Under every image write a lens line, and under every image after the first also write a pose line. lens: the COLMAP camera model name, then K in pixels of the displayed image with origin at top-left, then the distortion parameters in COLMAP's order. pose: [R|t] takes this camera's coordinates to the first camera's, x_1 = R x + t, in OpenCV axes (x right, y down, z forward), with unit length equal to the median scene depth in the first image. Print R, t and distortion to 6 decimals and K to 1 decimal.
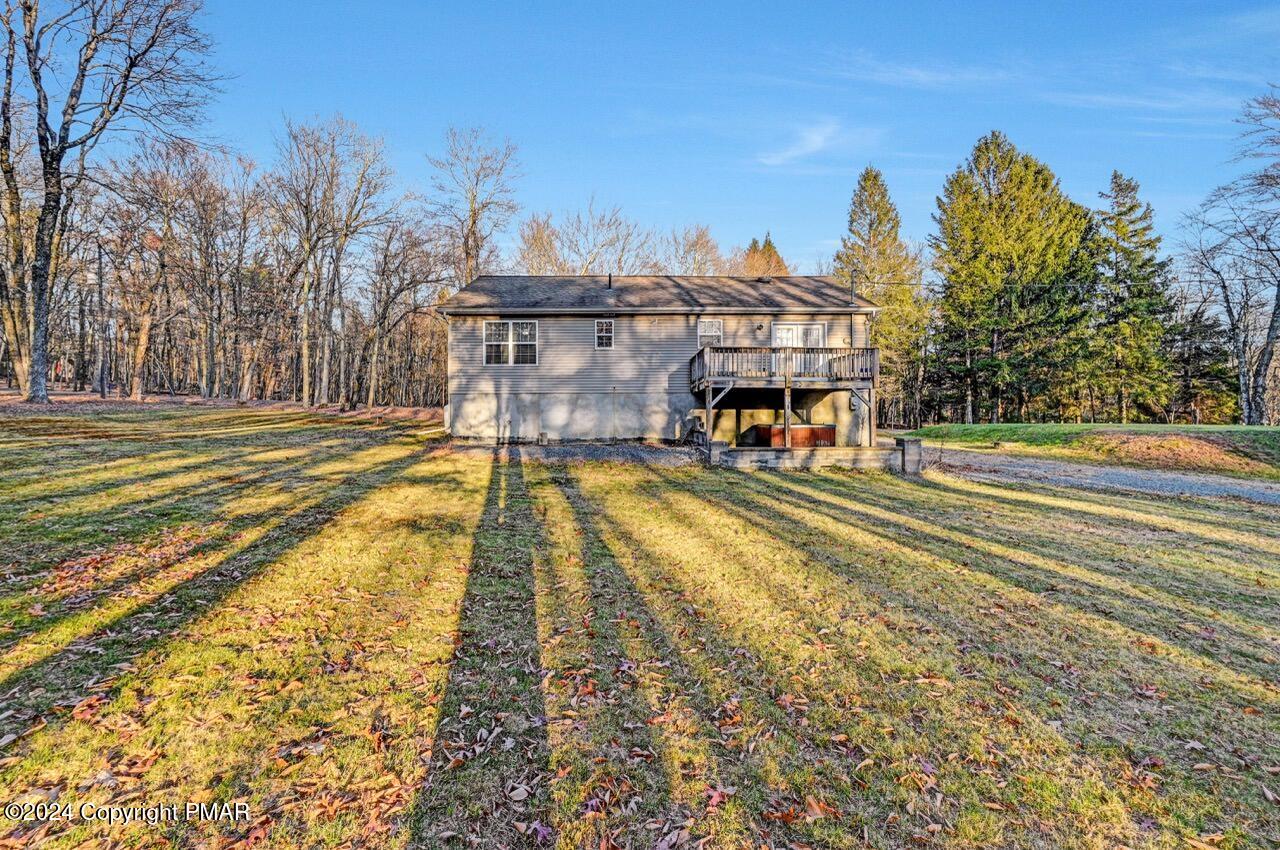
lens RADIAL K [[507.6, 0, 644.4], [0, 507.6, 429.4], [0, 0, 1]] dist [-0.000532, 0.000029]
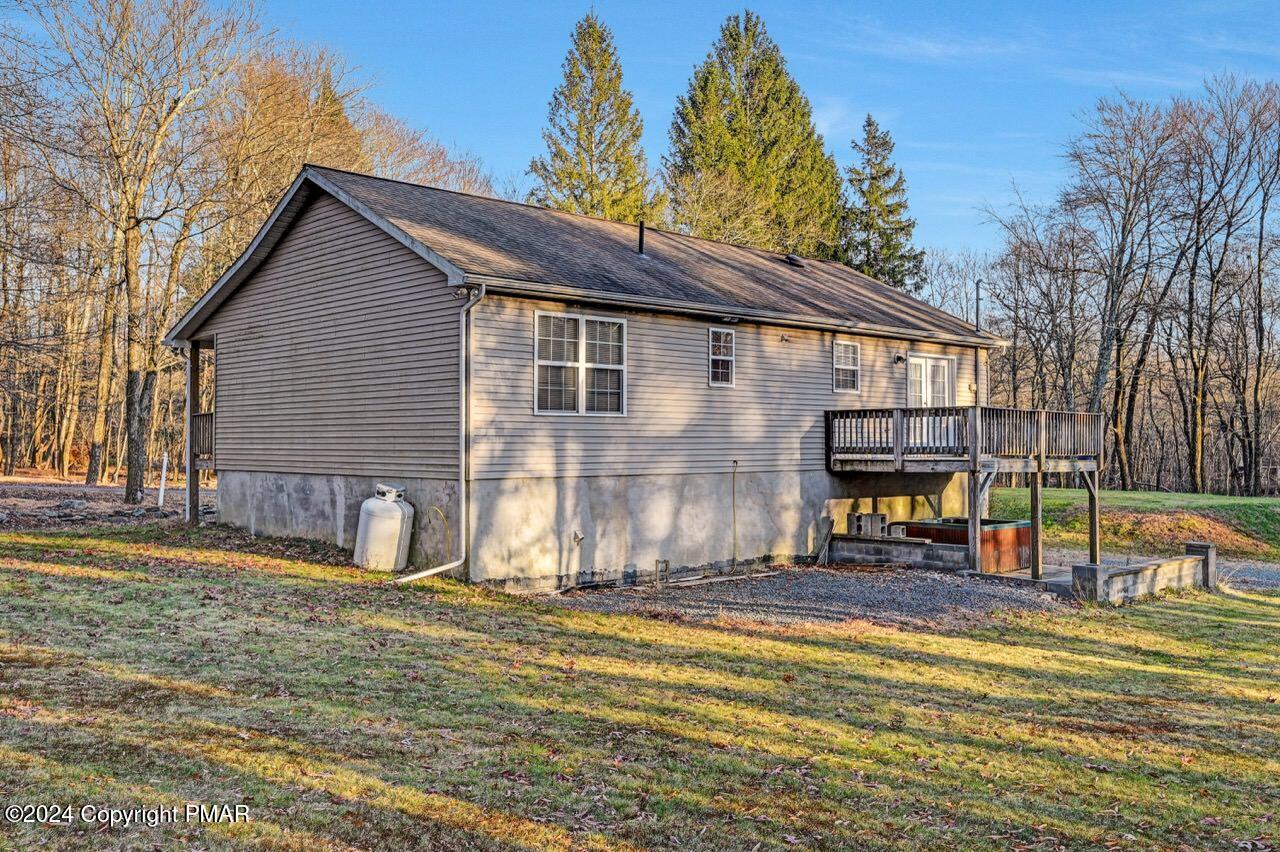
lens RADIAL K [[1113.6, 0, 640.7], [0, 1113.6, 429.3], [0, 0, 1]] dist [0.005189, 0.000109]
pose [[0.742948, 0.015420, 0.669172, -0.883344], [0.010181, 0.999359, -0.034332, -0.076973], [-0.669272, 0.032319, 0.742314, 0.227578]]
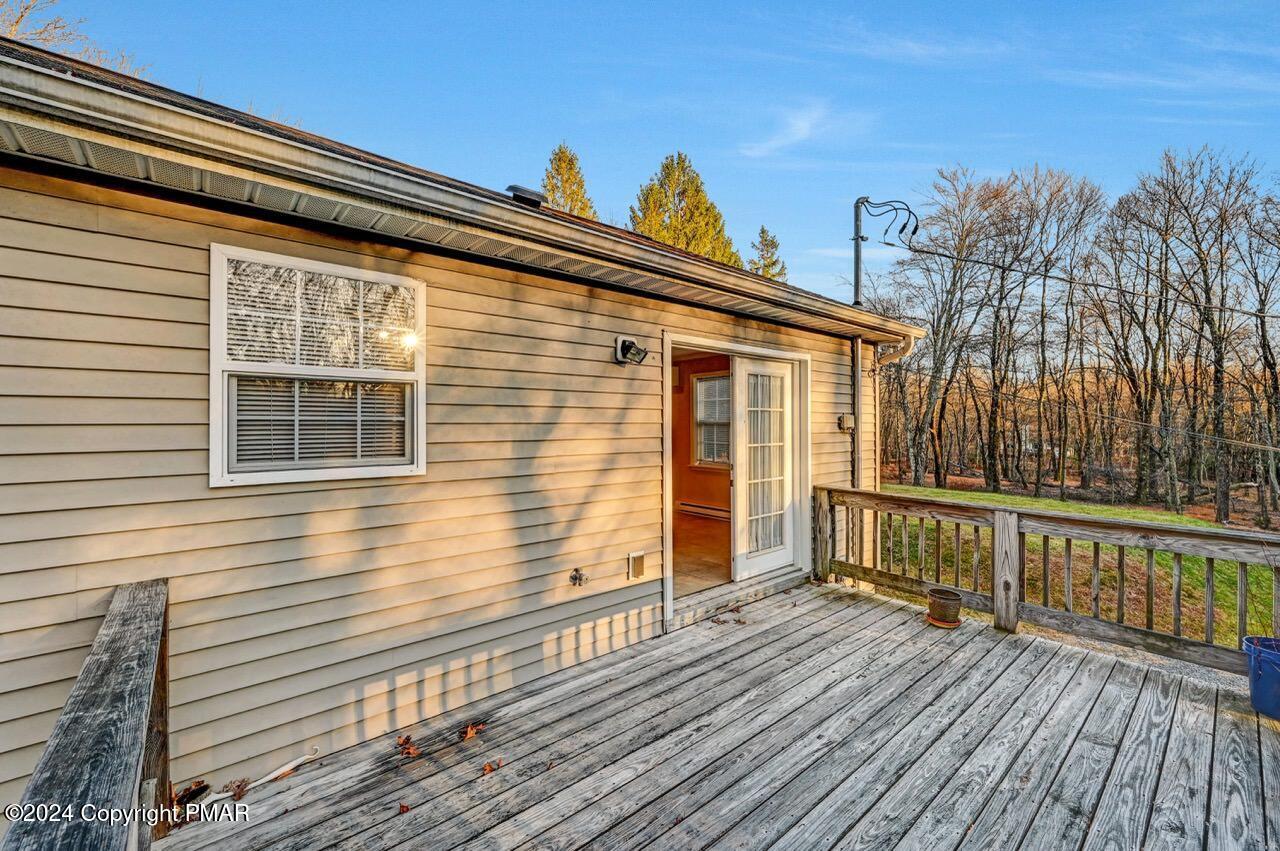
lens RADIAL K [[507.6, 0, 644.4], [0, 507.6, 429.9], [0, 0, 1]] dist [-0.000532, 0.000029]
pose [[0.778835, -0.001708, 0.627226, 0.113704], [0.010393, 0.999894, -0.010182, -0.170300], [-0.627143, 0.014449, 0.778770, 0.847119]]
